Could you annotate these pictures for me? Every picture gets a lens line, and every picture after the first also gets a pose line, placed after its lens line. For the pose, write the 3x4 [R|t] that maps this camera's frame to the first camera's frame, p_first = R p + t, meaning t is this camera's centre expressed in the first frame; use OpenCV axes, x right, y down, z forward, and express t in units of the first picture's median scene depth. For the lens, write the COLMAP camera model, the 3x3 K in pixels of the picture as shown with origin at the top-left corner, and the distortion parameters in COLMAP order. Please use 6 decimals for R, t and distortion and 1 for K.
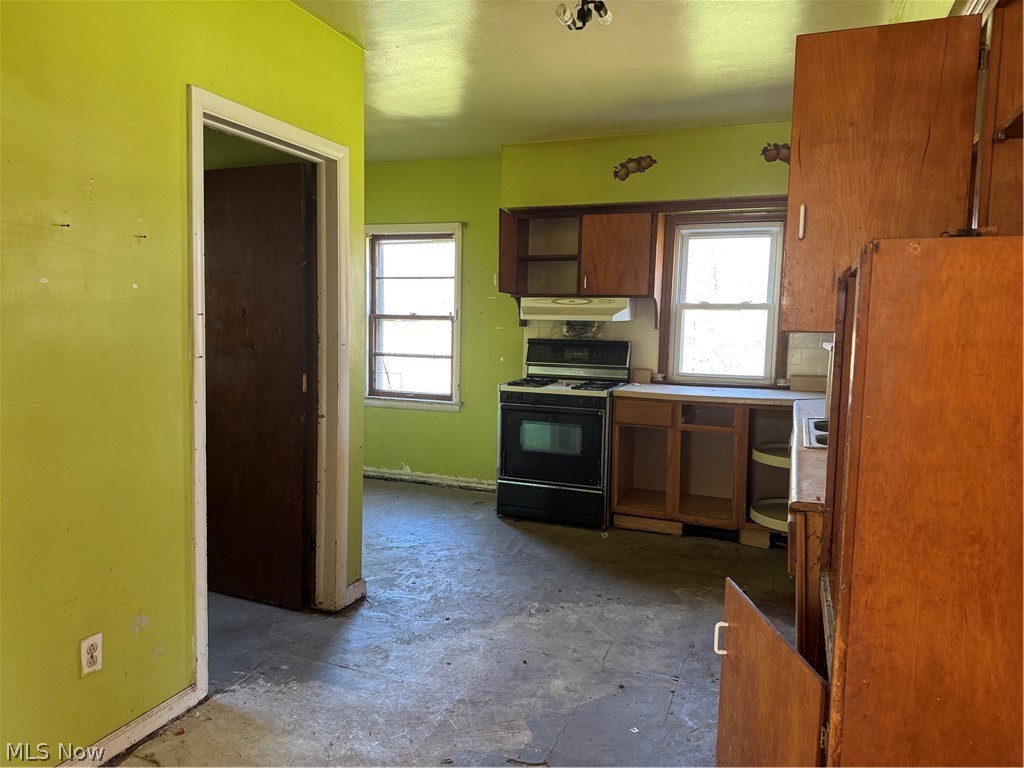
lens RADIAL K [[721.9, 0, 511.7], [0, 721.9, 383.8], [0, 0, 1]] dist [0.002249, 0.000176]
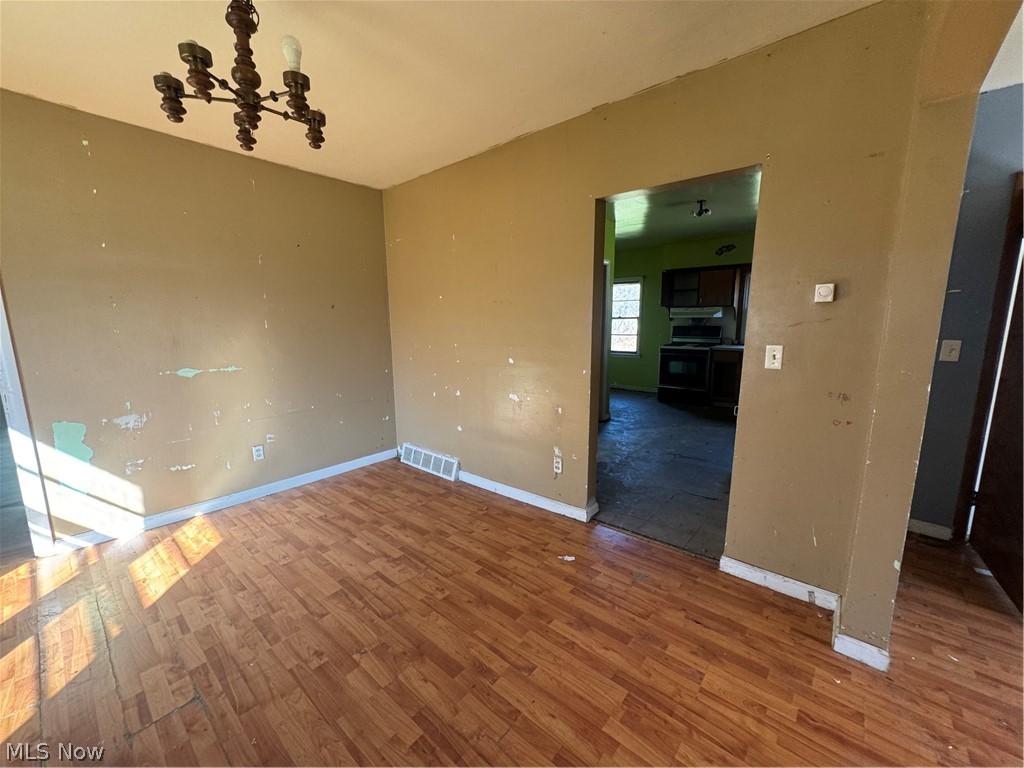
lens RADIAL K [[407.5, 0, 511.2], [0, 407.5, 384.0], [0, 0, 1]] dist [0.000853, 0.000005]
pose [[0.942385, 0.022706, -0.333760, -0.027197], [0.001789, 0.997338, 0.072900, 0.027875], [0.334527, -0.069297, 0.939835, -0.432472]]
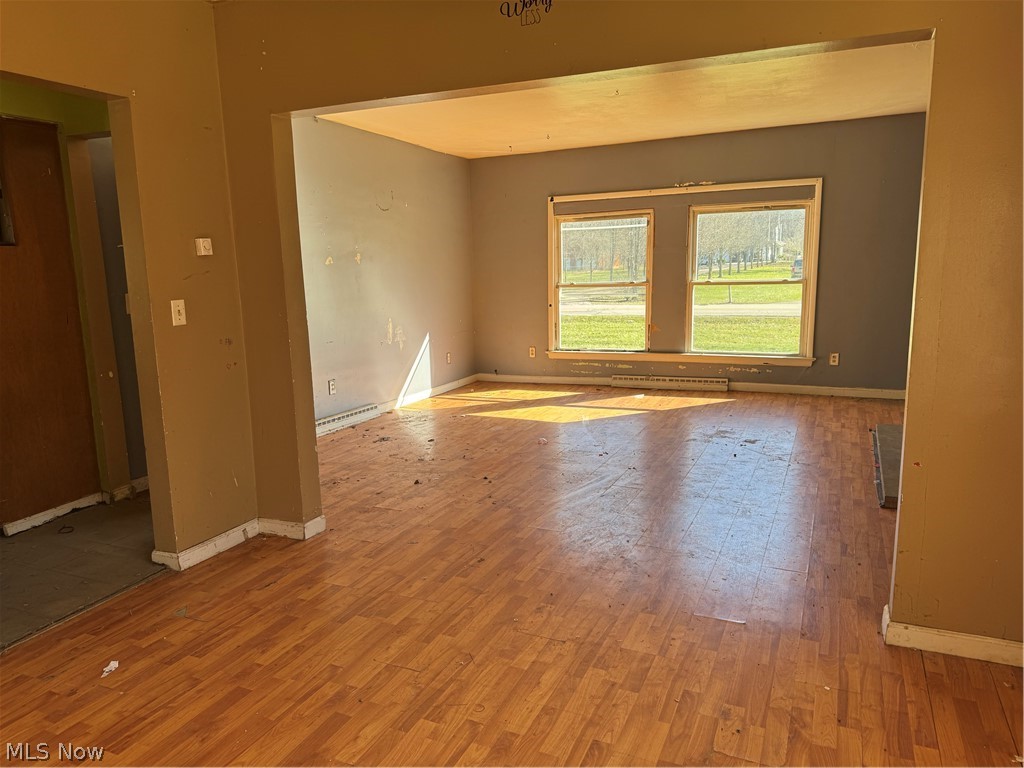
lens RADIAL K [[721.9, 0, 512.8], [0, 721.9, 385.7], [0, 0, 1]] dist [0.002249, 0.000176]
pose [[0.054658, -0.196052, 0.979069, -1.578508], [0.107679, 0.975974, 0.189421, -0.040874], [-0.992682, 0.095072, 0.074456, -0.101643]]
